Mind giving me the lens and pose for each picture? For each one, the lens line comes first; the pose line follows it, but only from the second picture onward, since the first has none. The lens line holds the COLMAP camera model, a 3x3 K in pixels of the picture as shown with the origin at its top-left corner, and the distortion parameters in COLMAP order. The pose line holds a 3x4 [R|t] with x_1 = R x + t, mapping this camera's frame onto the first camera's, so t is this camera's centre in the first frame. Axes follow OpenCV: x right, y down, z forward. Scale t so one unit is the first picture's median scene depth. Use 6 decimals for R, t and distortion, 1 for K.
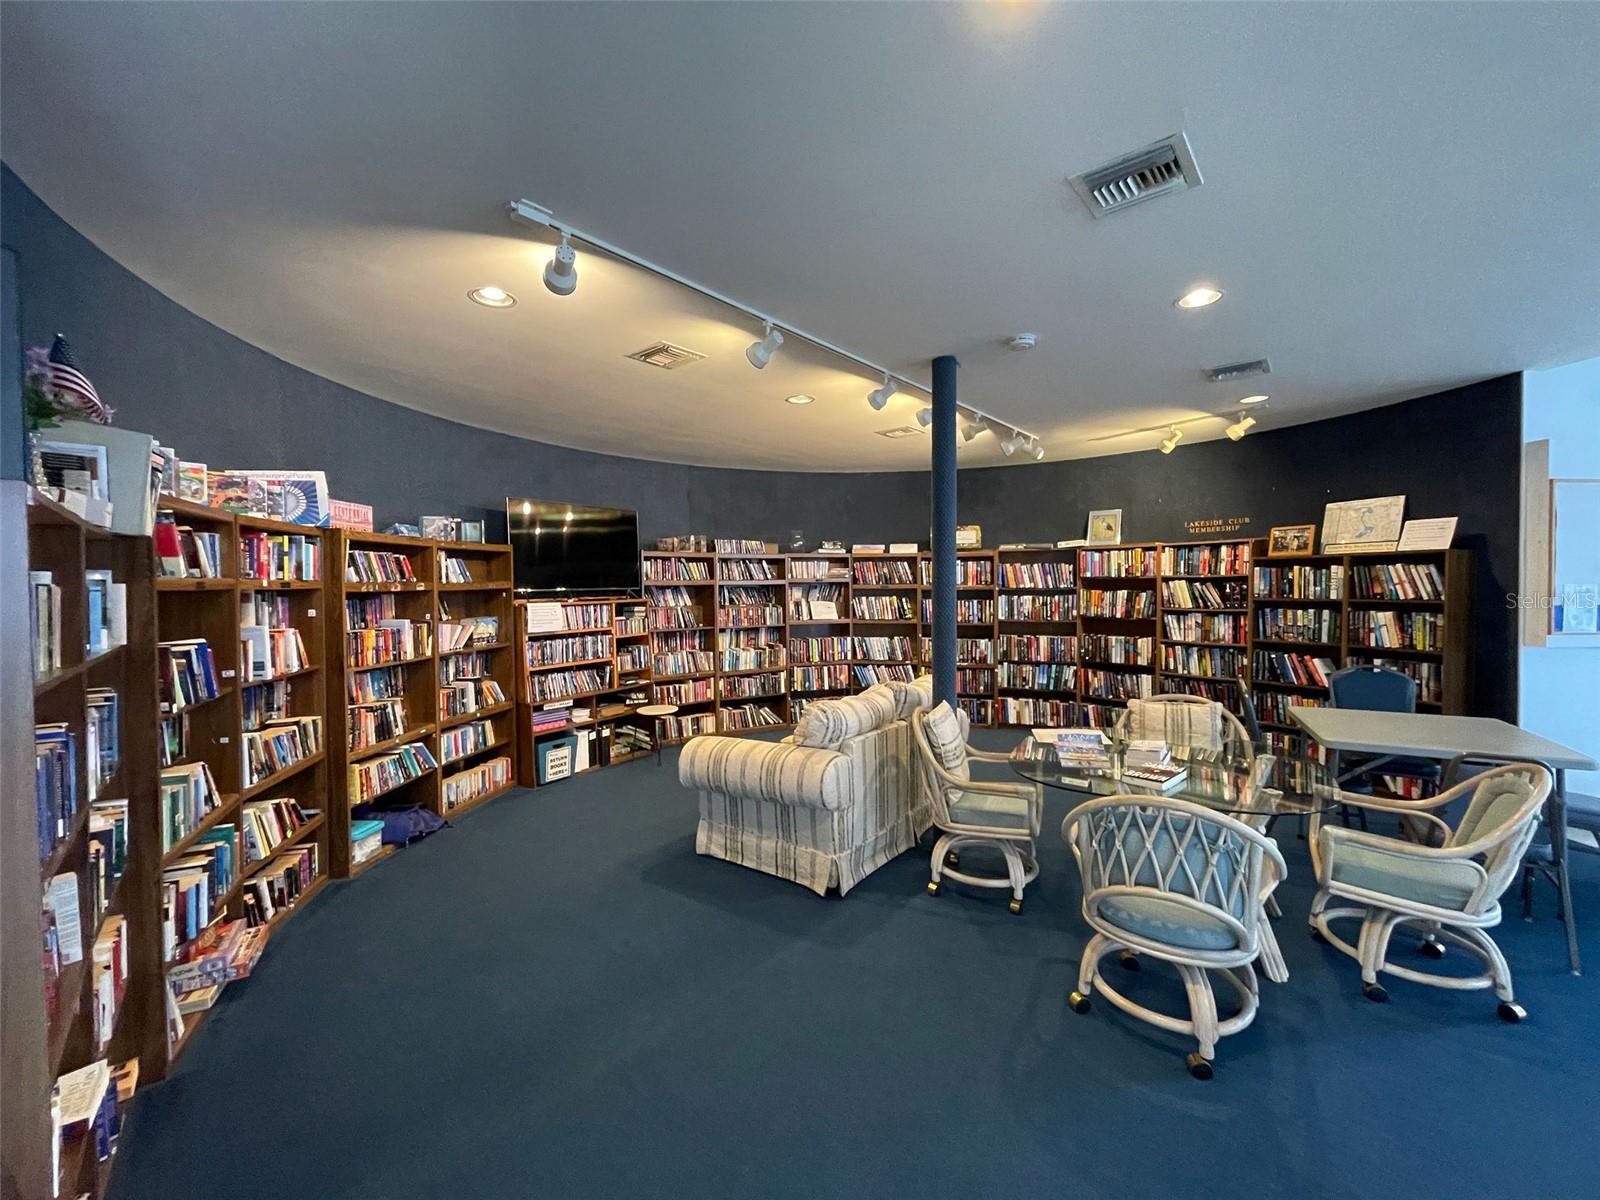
lens RADIAL K [[644.8, 0, 800.0], [0, 644.8, 600.0], [0, 0, 1]] dist [-0.000579, -0.000082]
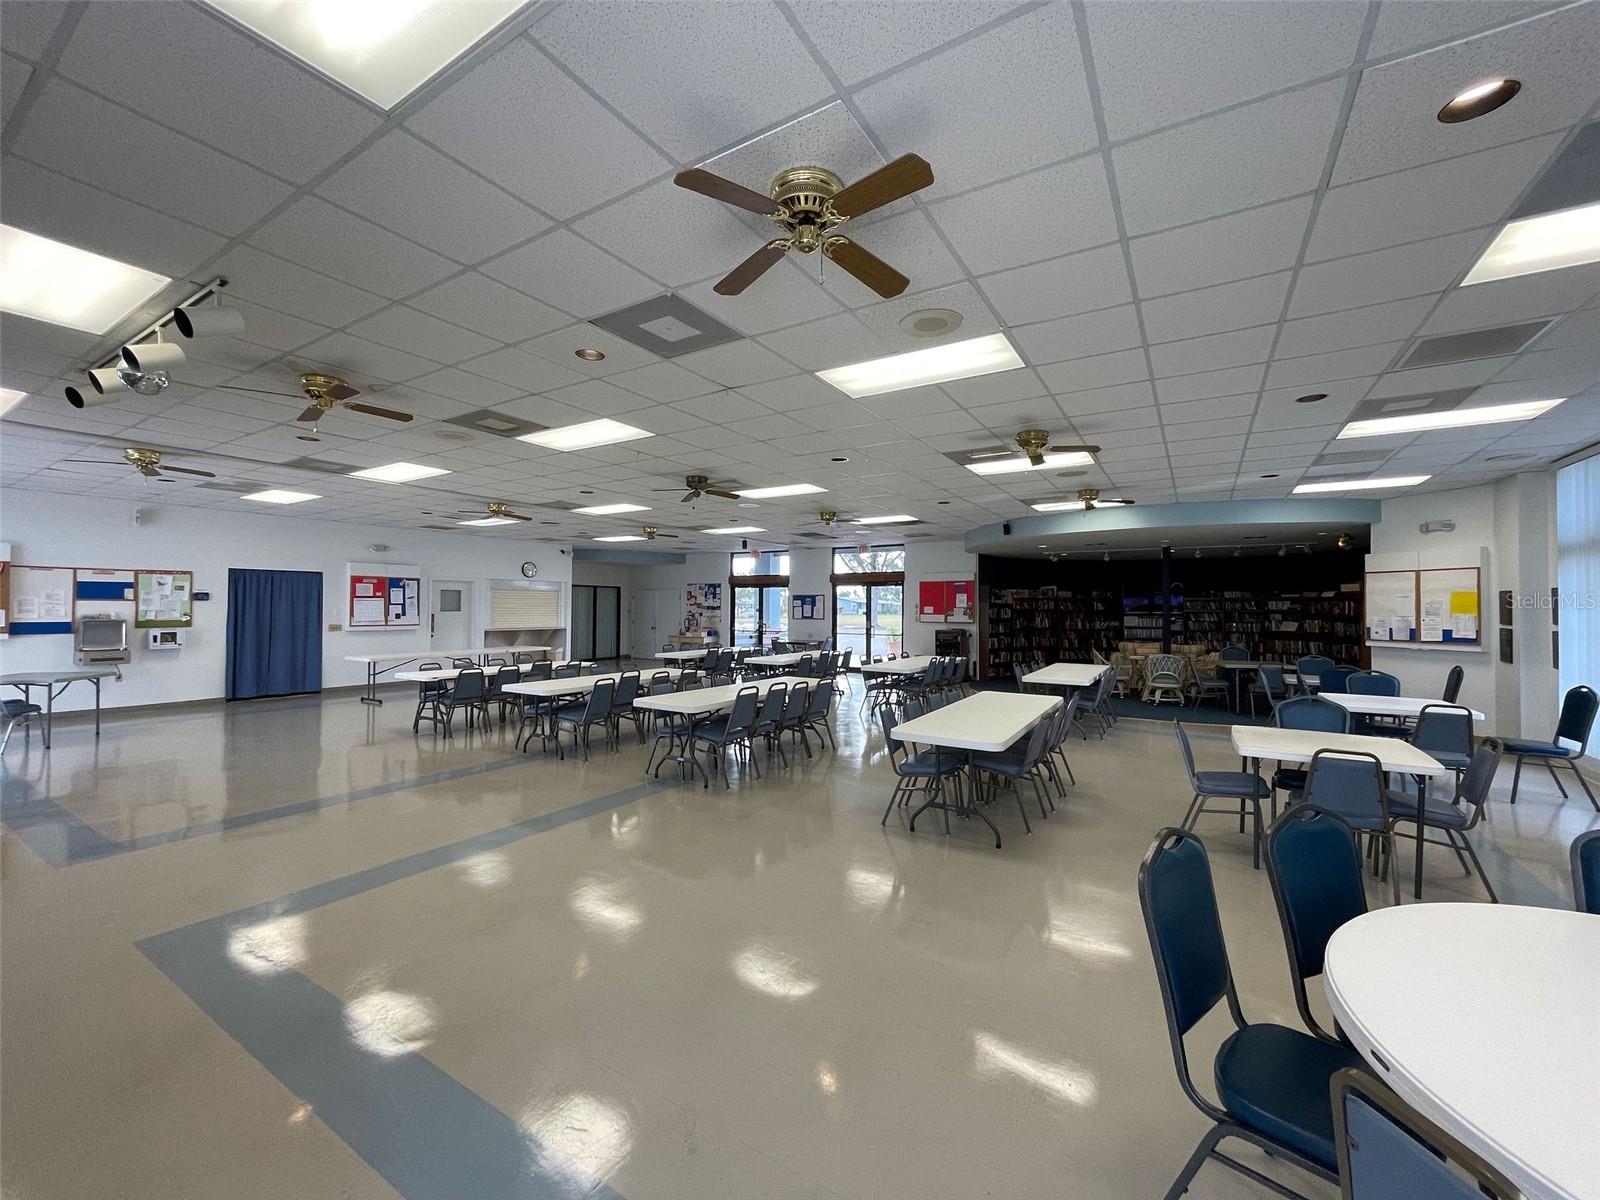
lens RADIAL K [[644.8, 0, 800.0], [0, 644.8, 600.0], [0, 0, 1]] dist [-0.000579, -0.000082]
pose [[0.148608, -0.000234, -0.988896, 1.769166], [-0.033602, 0.999421, -0.005286, -0.002611], [0.988325, 0.034015, 0.148514, -0.750132]]
